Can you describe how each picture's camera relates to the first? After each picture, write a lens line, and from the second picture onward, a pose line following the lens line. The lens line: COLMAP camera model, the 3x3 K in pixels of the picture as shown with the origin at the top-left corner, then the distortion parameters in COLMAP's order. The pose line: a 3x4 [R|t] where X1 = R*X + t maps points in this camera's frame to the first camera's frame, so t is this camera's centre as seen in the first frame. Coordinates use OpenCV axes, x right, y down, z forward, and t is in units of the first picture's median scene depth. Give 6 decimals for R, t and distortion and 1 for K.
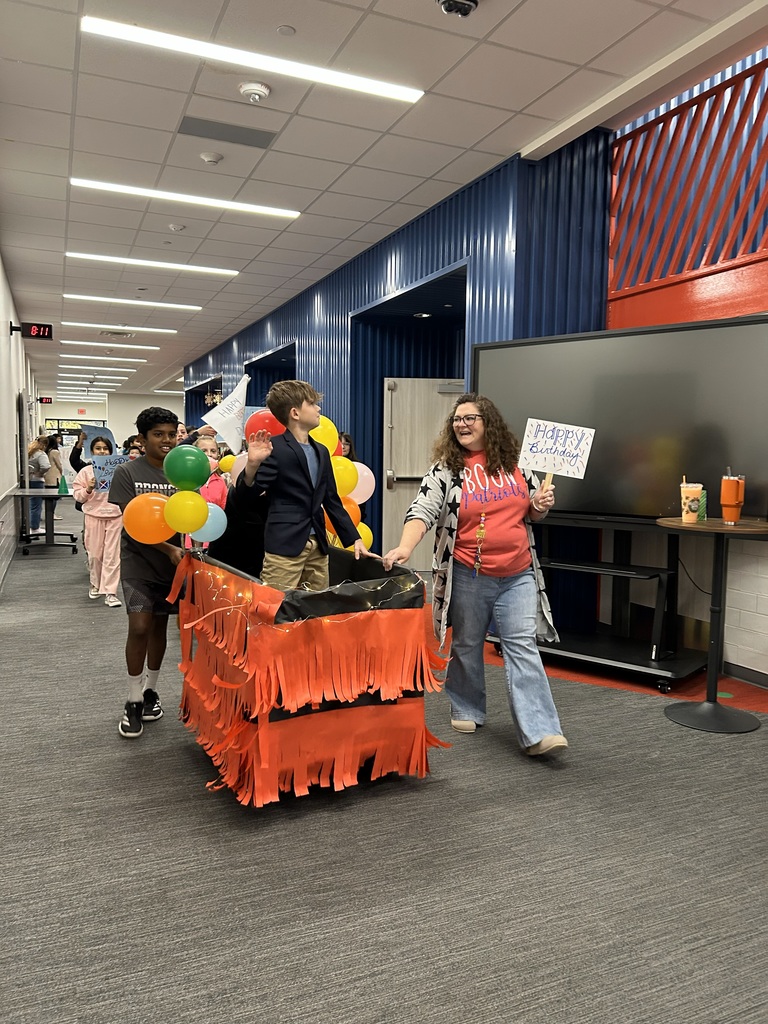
lens RADIAL K [[770.8, 0, 400.0], [0, 770.8, 518.0], [0, 0, 1]] dist [0.041943, -0.037696]
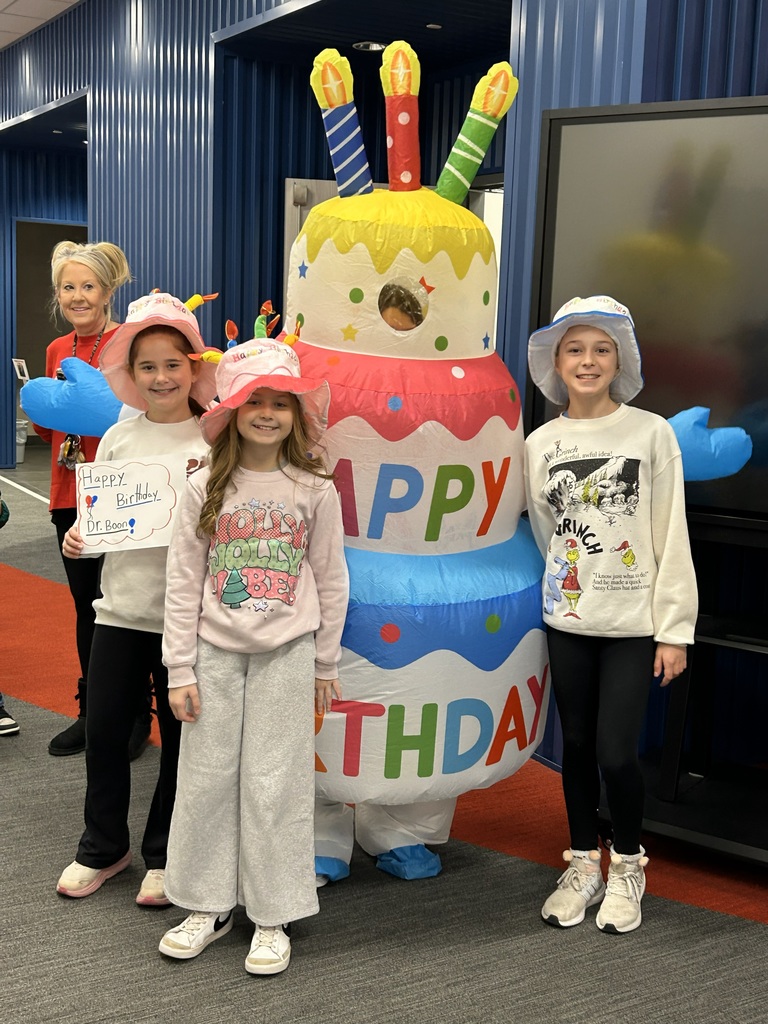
lens RADIAL K [[1299.3, 0, 393.4], [0, 1299.3, 517.2], [0, 0, 1]] dist [0.036514, 0.000000]
pose [[0.993204, 0.010342, 0.115930, -0.064471], [-0.018754, 0.997250, 0.071703, -0.047530], [-0.114869, -0.073390, 0.990666, 0.262970]]
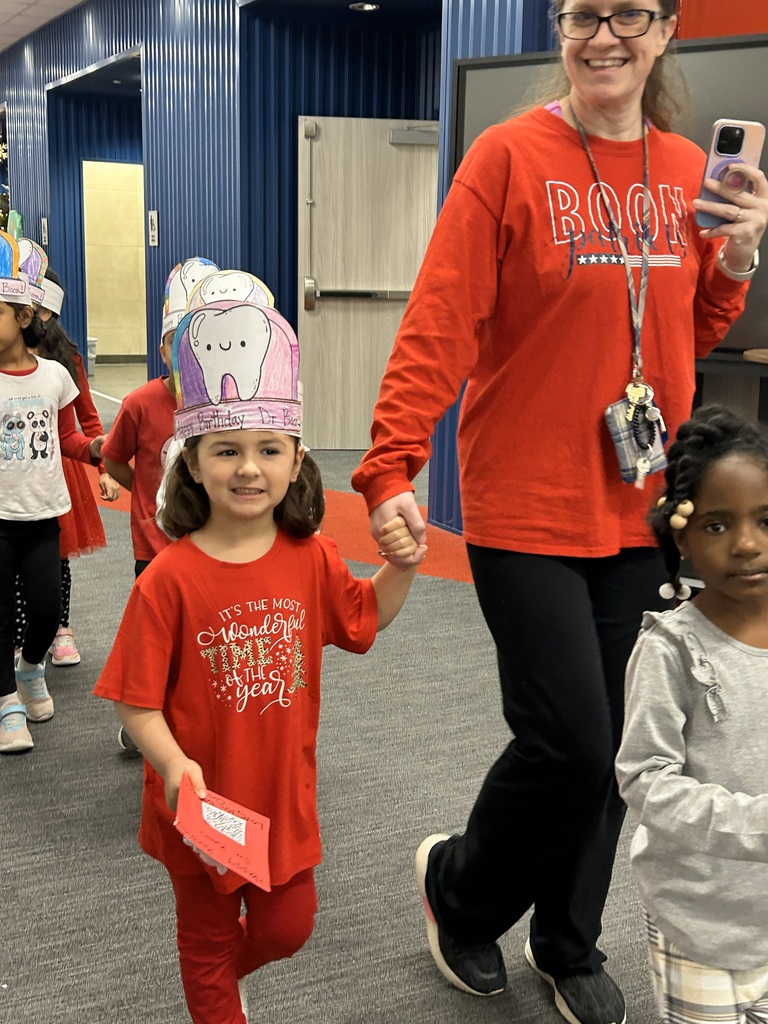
lens RADIAL K [[1299.3, 0, 405.0], [0, 1299.3, 544.6], [0, 0, 1]] dist [0.036514, 0.000000]
pose [[0.997581, -0.006369, 0.069216, -0.014752], [-0.002889, 0.991134, 0.132835, 0.011937], [-0.069449, -0.132713, 0.988718, -0.041170]]
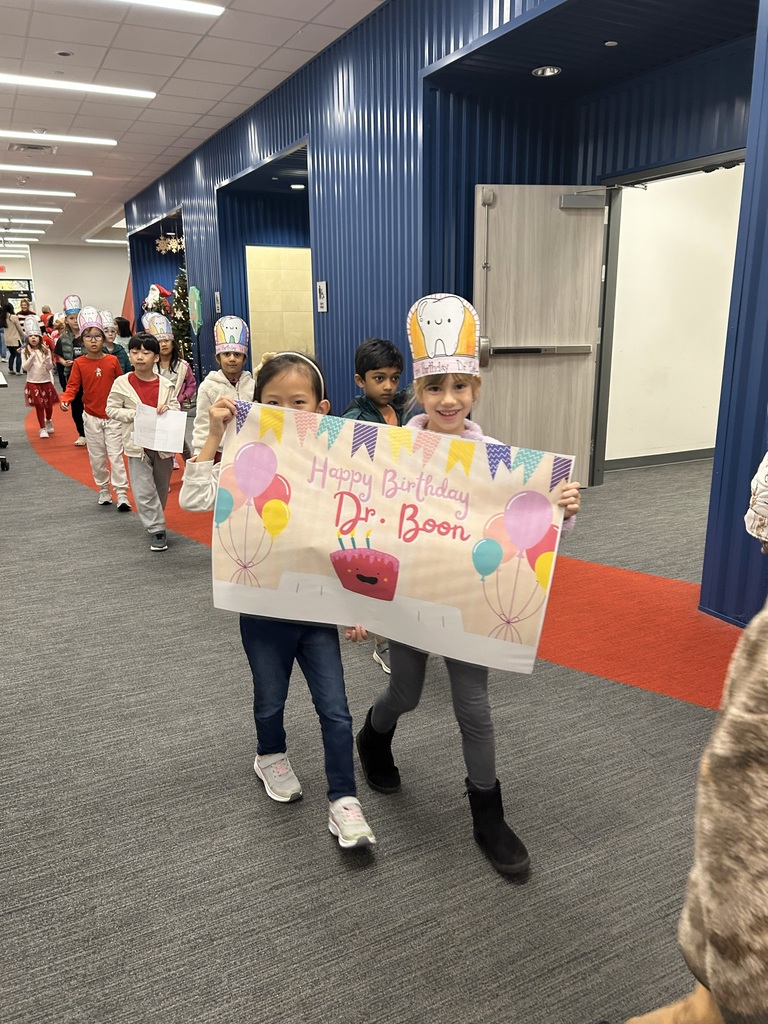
lens RADIAL K [[770.8, 0, 399.6], [0, 770.8, 517.3], [0, 0, 1]] dist [0.041943, -0.037696]
pose [[0.997669, -0.036719, 0.057515, -0.182001], [0.026169, 0.984314, 0.174476, -0.040174], [-0.063019, -0.172565, 0.982980, 0.480952]]
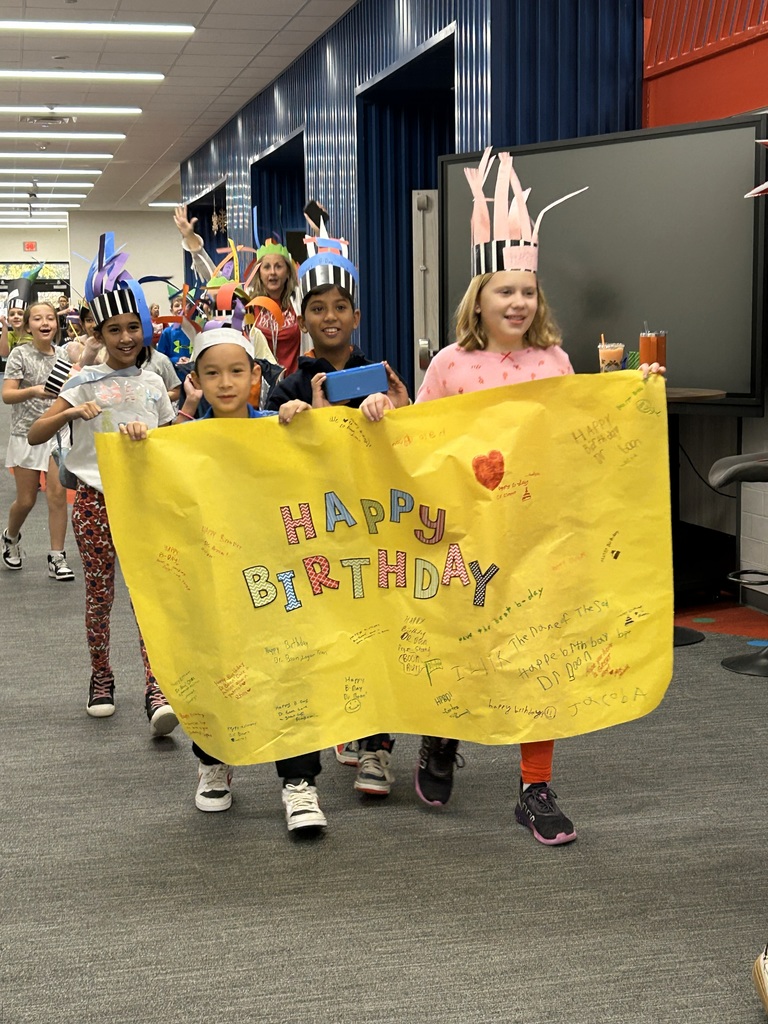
lens RADIAL K [[1686.9, 0, 383.9], [0, 1686.9, 520.5], [0, 0, 1]] dist [0.128711, 0.000000]
pose [[0.979079, -0.004489, -0.203433, 0.334353], [0.012557, 0.999184, 0.038387, 0.045847], [0.203095, -0.040138, 0.978336, -0.511937]]
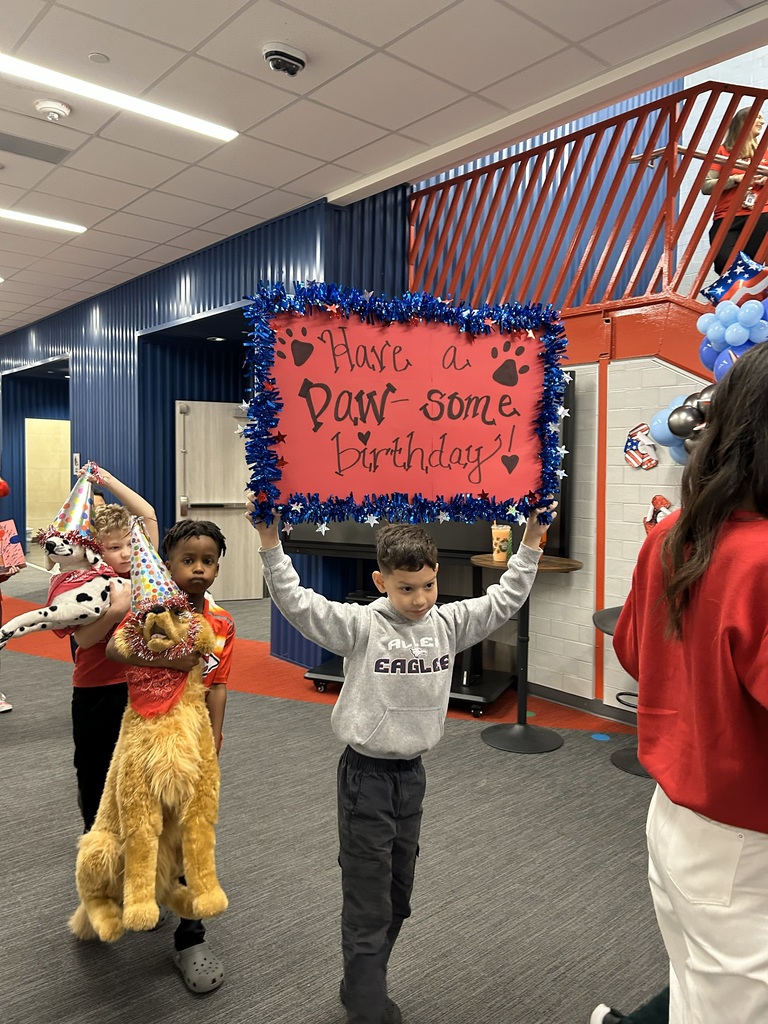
lens RADIAL K [[770.8, 0, 401.4], [0, 770.8, 514.0], [0, 0, 1]] dist [0.041943, -0.037696]
pose [[0.956618, -0.017157, 0.290840, -0.048735], [0.021648, 0.999691, -0.012230, -0.032648], [-0.290540, 0.017995, 0.956694, -0.001104]]
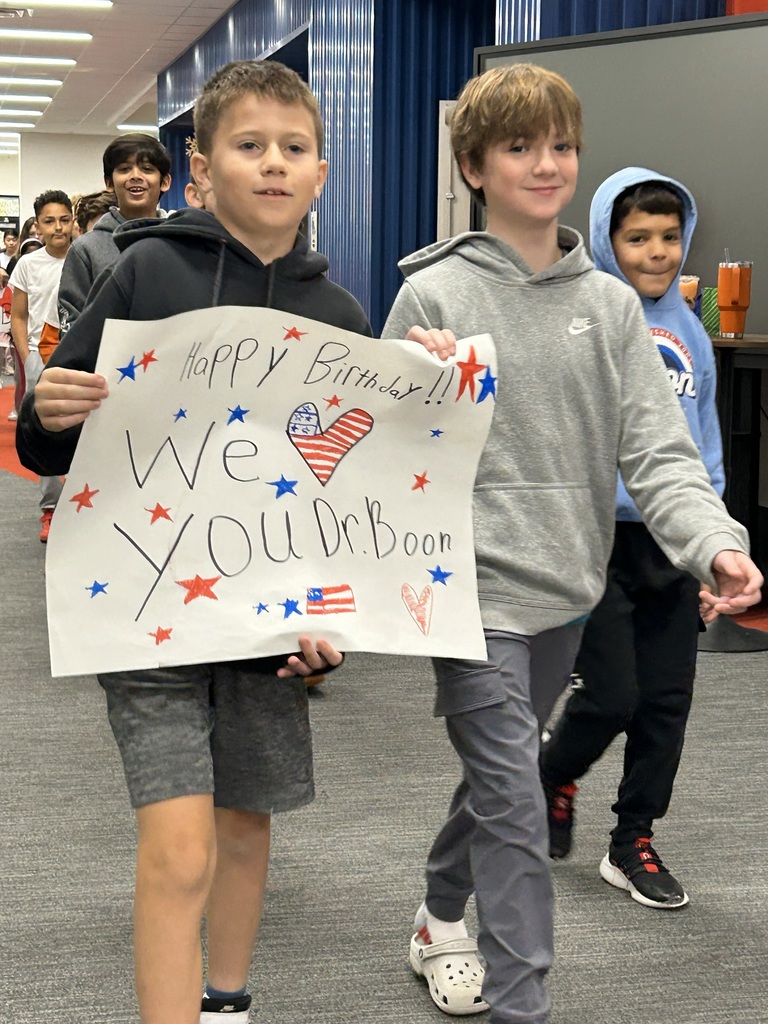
lens RADIAL K [[2018.6, 0, 408.4], [0, 2018.6, 524.3], [0, 0, 1]] dist [0.132124, 0.000000]
pose [[0.980679, 0.024219, -0.194117, 0.323639], [-0.017336, 0.999162, 0.037075, 0.069911], [0.194852, -0.032993, 0.980278, -0.476423]]
